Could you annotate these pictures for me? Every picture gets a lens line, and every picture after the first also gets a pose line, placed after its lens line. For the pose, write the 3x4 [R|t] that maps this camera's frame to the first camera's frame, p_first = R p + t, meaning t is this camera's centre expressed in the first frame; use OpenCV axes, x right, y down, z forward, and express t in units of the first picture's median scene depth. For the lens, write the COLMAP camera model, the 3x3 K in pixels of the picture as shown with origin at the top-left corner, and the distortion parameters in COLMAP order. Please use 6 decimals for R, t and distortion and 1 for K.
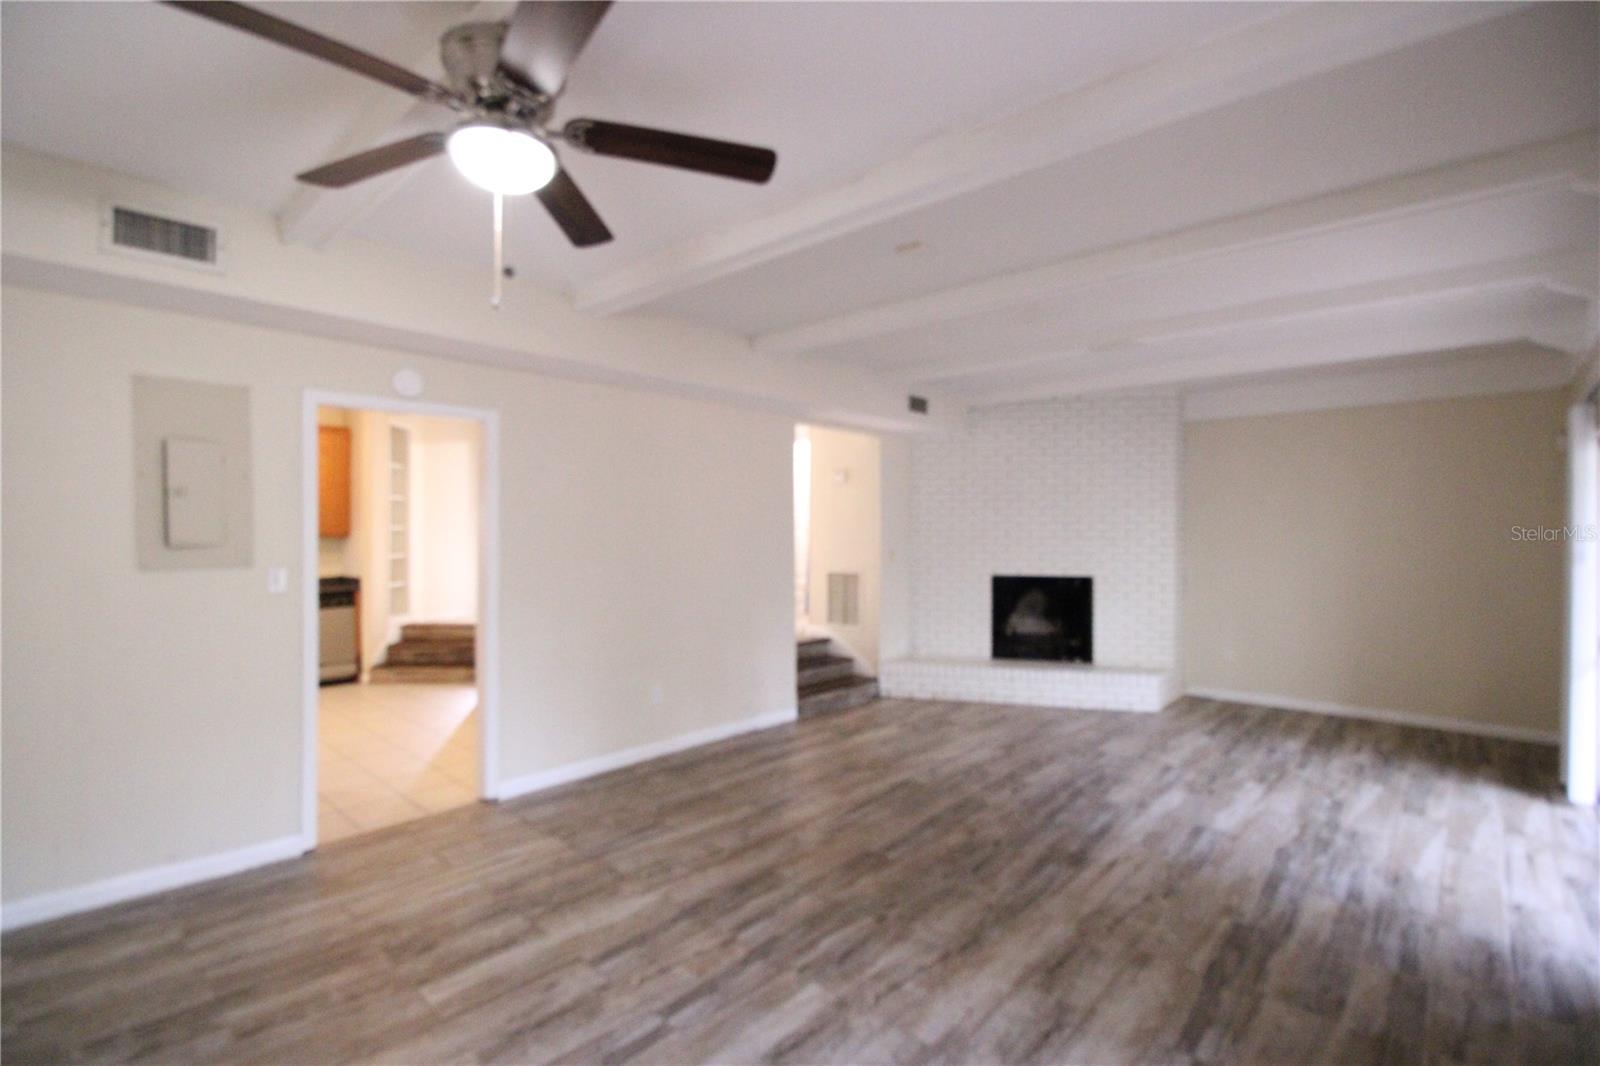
lens RADIAL K [[739.5, 0, 806.7], [0, 739.5, 532.6], [0, 0, 1]] dist [-0.003568, -0.010194]
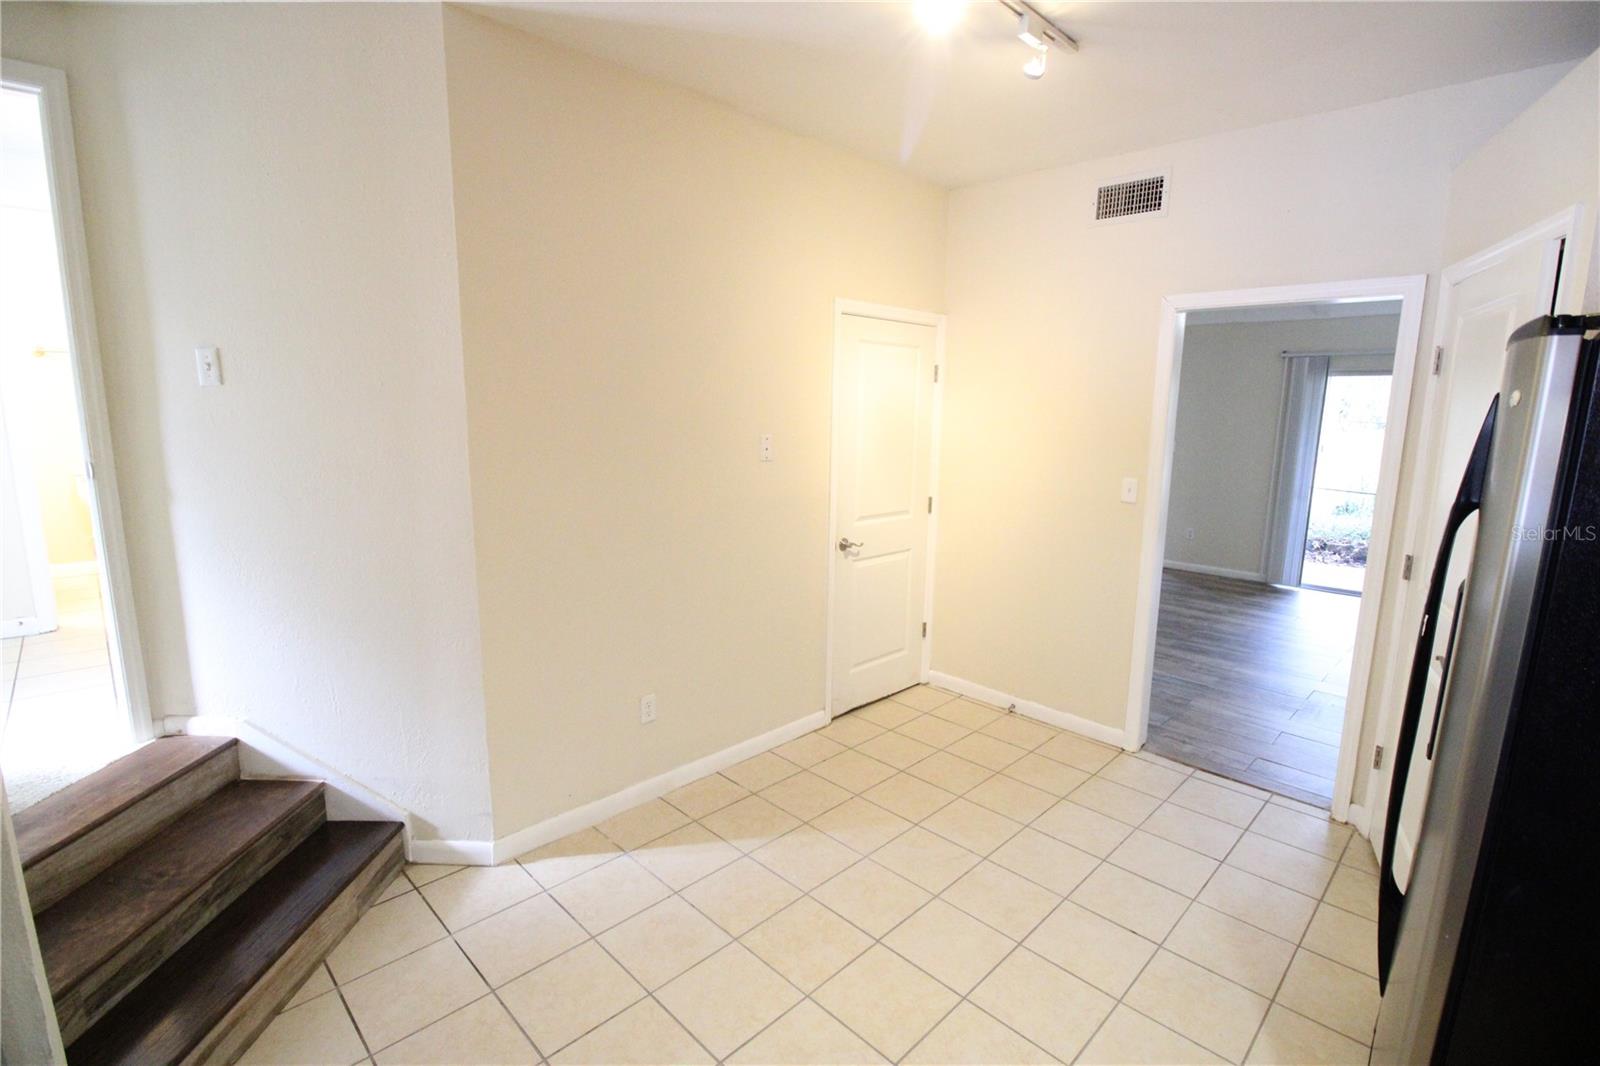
lens RADIAL K [[739.5, 0, 806.7], [0, 739.5, 532.6], [0, 0, 1]] dist [-0.003568, -0.010194]
pose [[0.046511, -0.172363, 0.983935, -1.497606], [-0.010358, 0.984865, 0.173016, -0.053399], [-0.998864, -0.018239, 0.044022, 1.581448]]
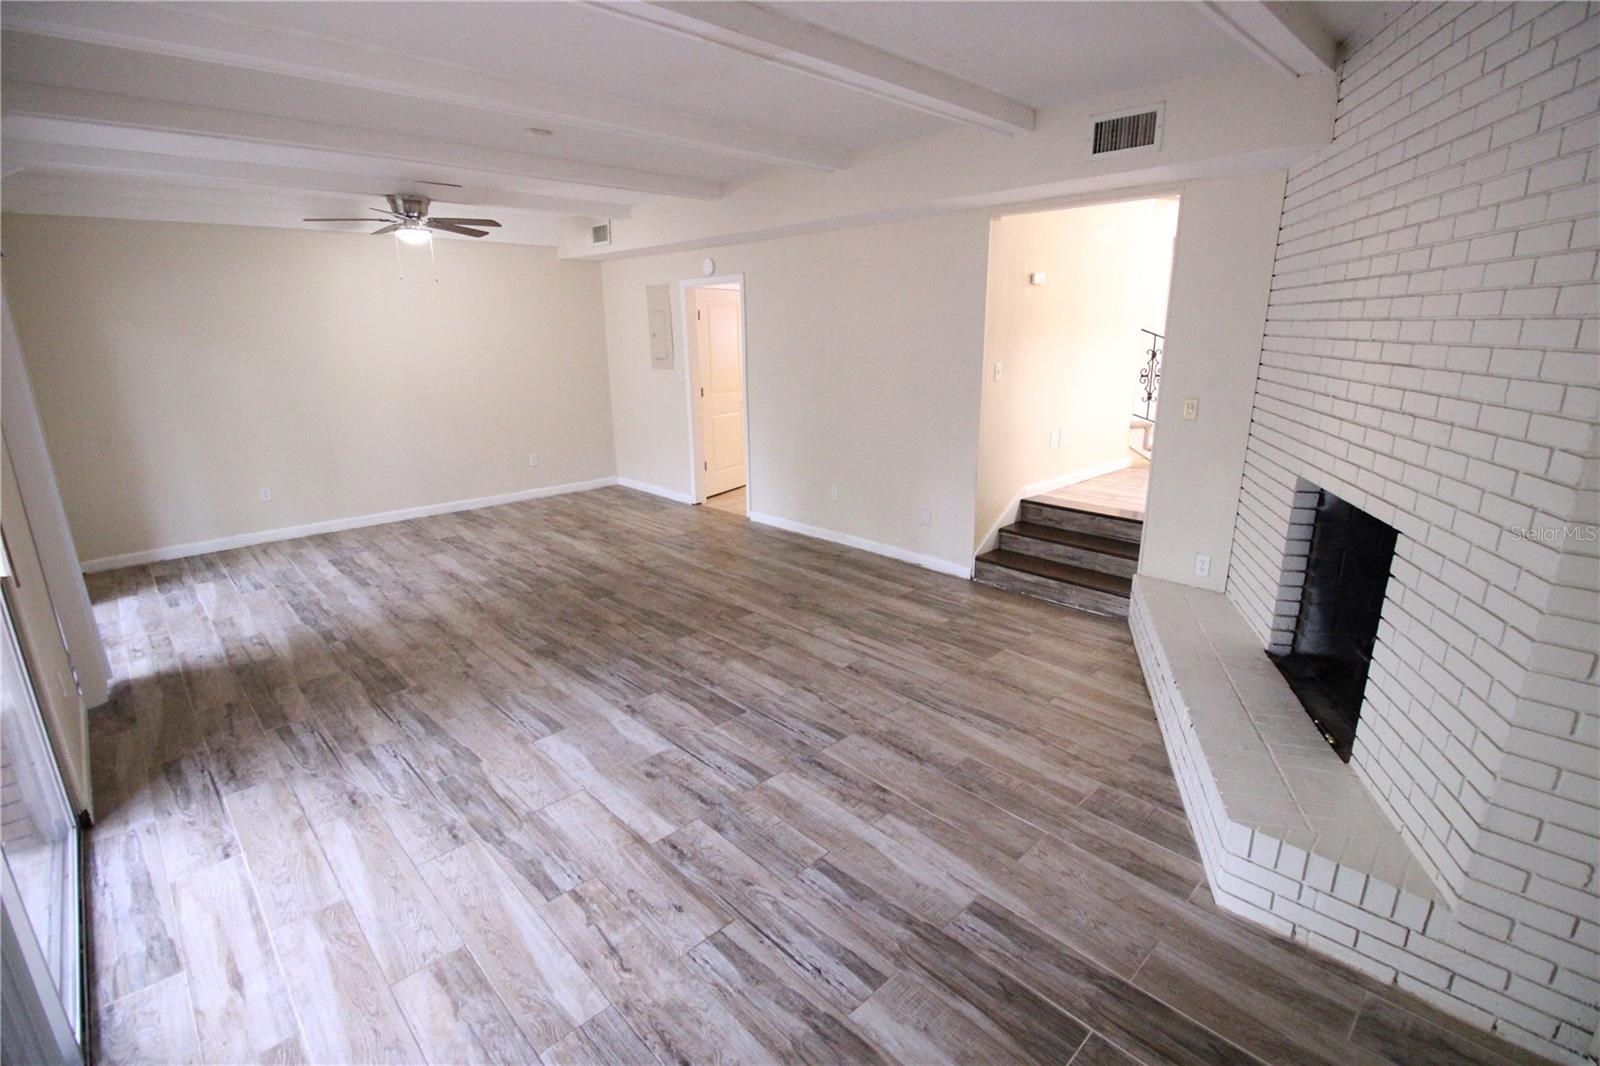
lens RADIAL K [[739.5, 0, 806.7], [0, 739.5, 532.6], [0, 0, 1]] dist [-0.003568, -0.010194]
pose [[-0.063772, 0.262248, -0.962891, 1.365778], [0.004779, 0.964924, 0.262485, -0.054674], [0.997953, 0.012137, -0.062788, 1.416722]]
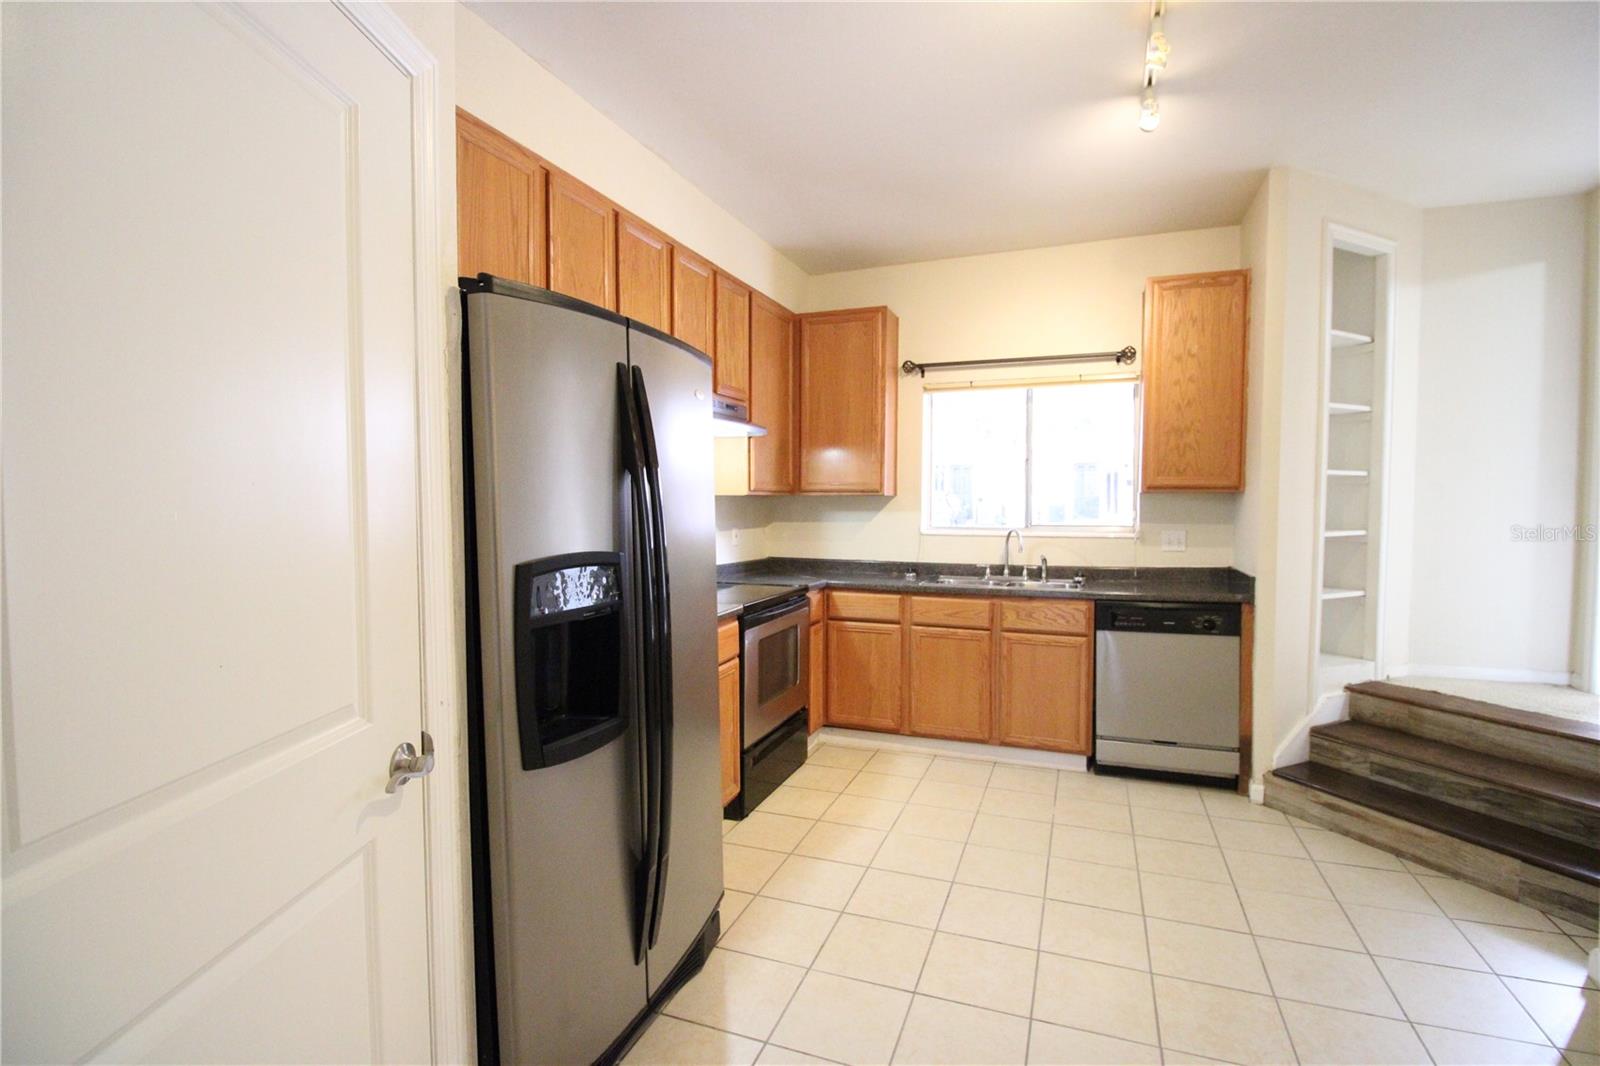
lens RADIAL K [[739.5, 0, 806.7], [0, 739.5, 532.6], [0, 0, 1]] dist [-0.003568, -0.010194]
pose [[0.364900, 0.038301, -0.930259, -0.542326], [0.000408, 0.999147, 0.041297, 0.025953], [0.931047, -0.015448, 0.364573, 1.125039]]
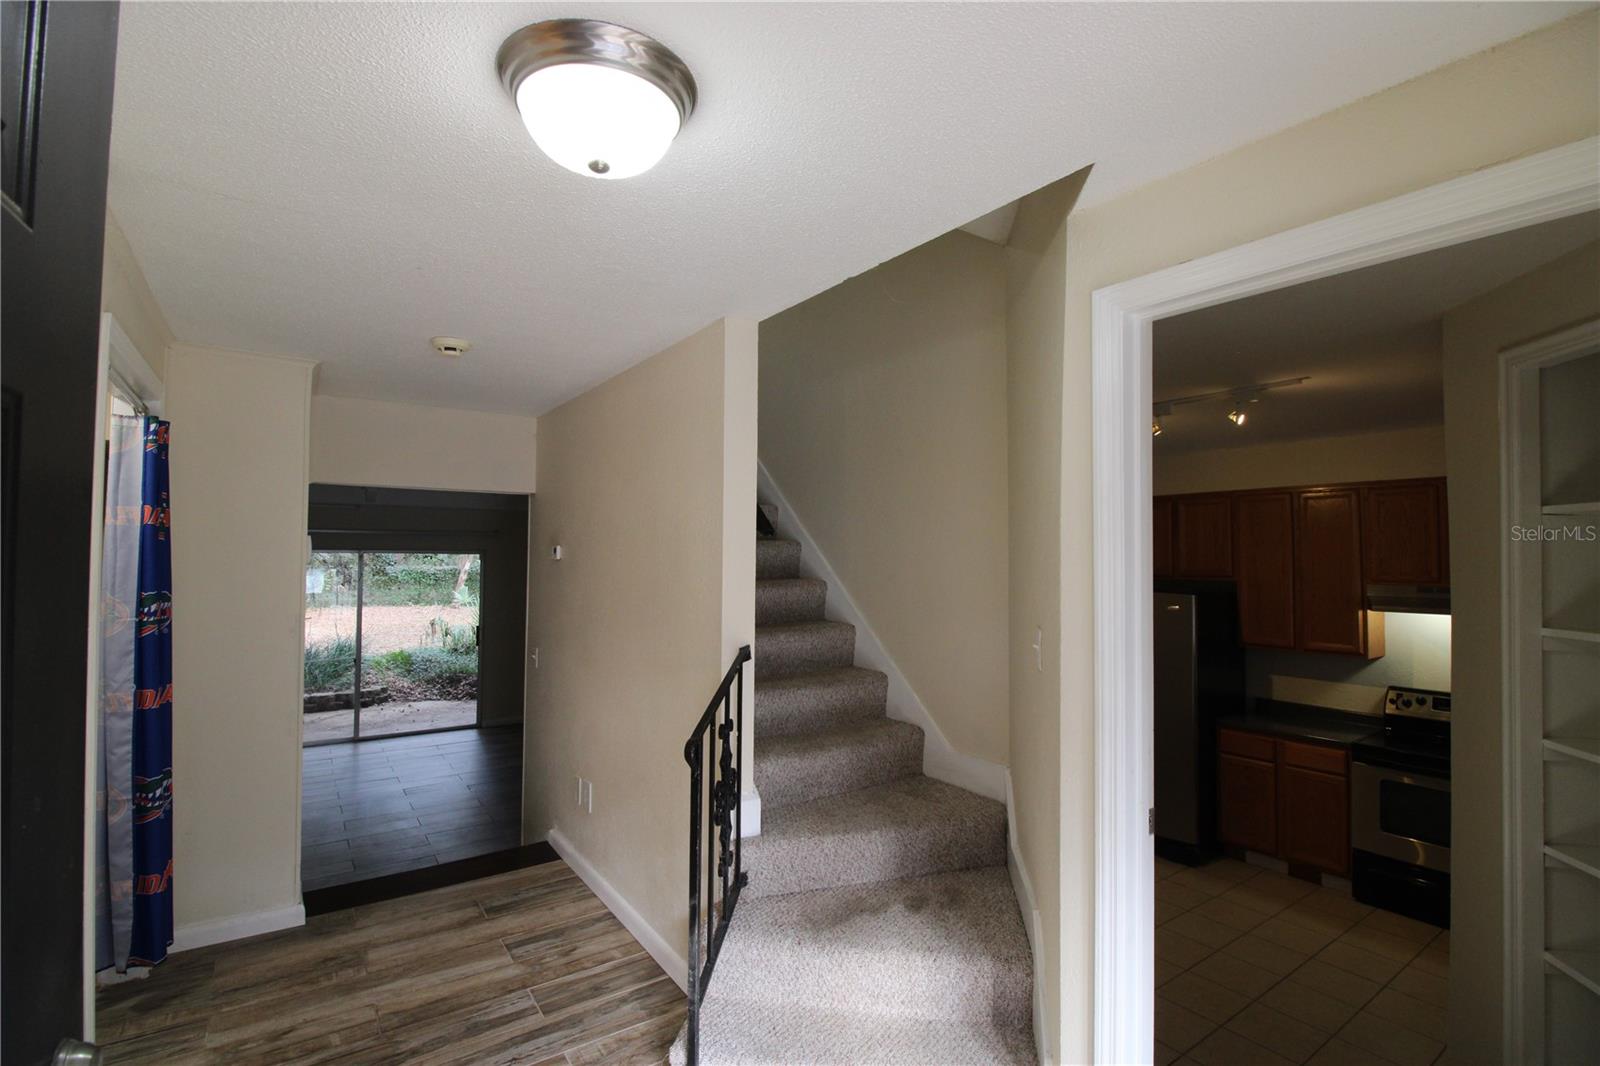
lens RADIAL K [[739.5, 0, 806.7], [0, 739.5, 532.6], [0, 0, 1]] dist [-0.003568, -0.010194]
pose [[-0.976244, -0.006772, 0.216568, -0.752530], [-0.013017, 0.999539, -0.027423, -0.155699], [-0.216283, -0.029590, -0.975882, 2.762935]]
